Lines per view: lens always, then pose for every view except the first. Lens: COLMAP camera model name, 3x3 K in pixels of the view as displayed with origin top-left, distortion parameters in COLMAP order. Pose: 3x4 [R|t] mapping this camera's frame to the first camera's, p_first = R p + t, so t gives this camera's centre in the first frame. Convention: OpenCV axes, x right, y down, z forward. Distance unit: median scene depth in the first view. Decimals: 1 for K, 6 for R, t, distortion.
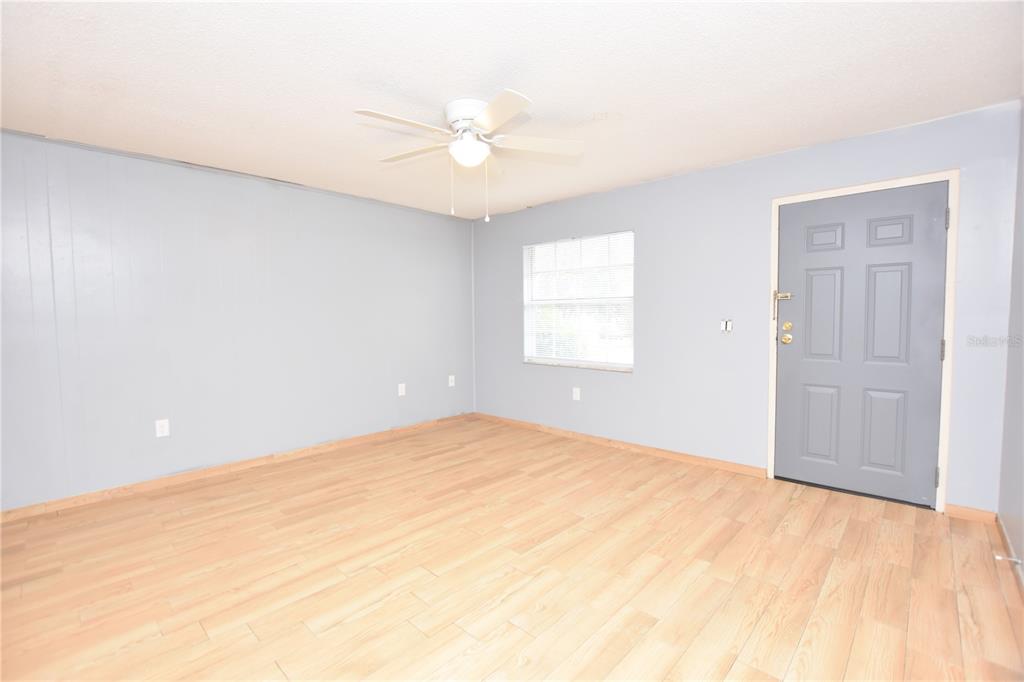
lens RADIAL K [[456.4, 0, 507.4], [0, 456.4, 342.6], [0, 0, 1]] dist [-0.020227, 0.000025]
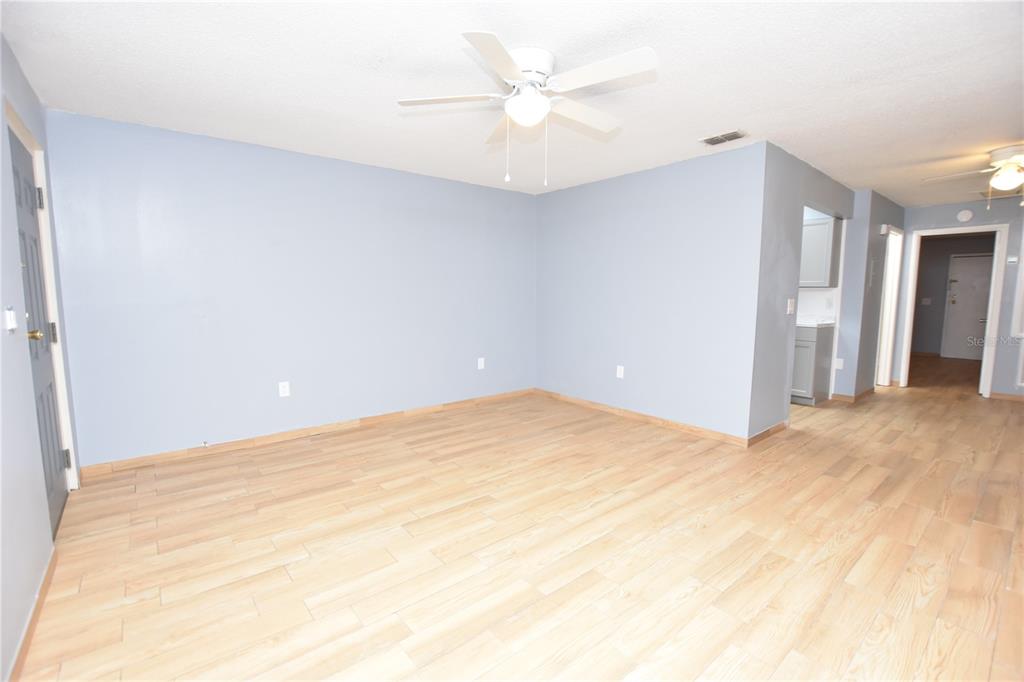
lens RADIAL K [[456.4, 0, 507.4], [0, 456.4, 342.6], [0, 0, 1]] dist [-0.020227, 0.000025]
pose [[-0.991457, -0.004244, 0.130368, -0.129655], [0.017592, 0.985988, 0.165885, -0.091568], [-0.129245, 0.166761, -0.977490, 1.572152]]
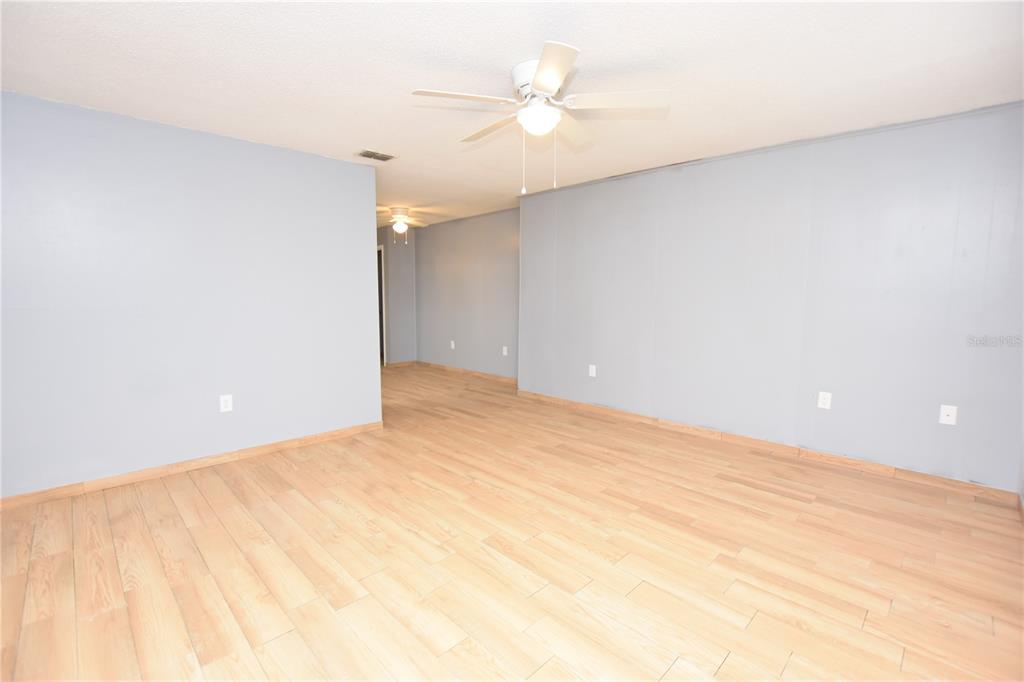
lens RADIAL K [[456.4, 0, 507.4], [0, 456.4, 342.6], [0, 0, 1]] dist [-0.020227, 0.000025]
pose [[-0.036874, 0.112715, -0.992943, 0.716444], [-0.060571, 0.991540, 0.114805, -0.054357], [0.997483, 0.064377, -0.029735, 0.798028]]
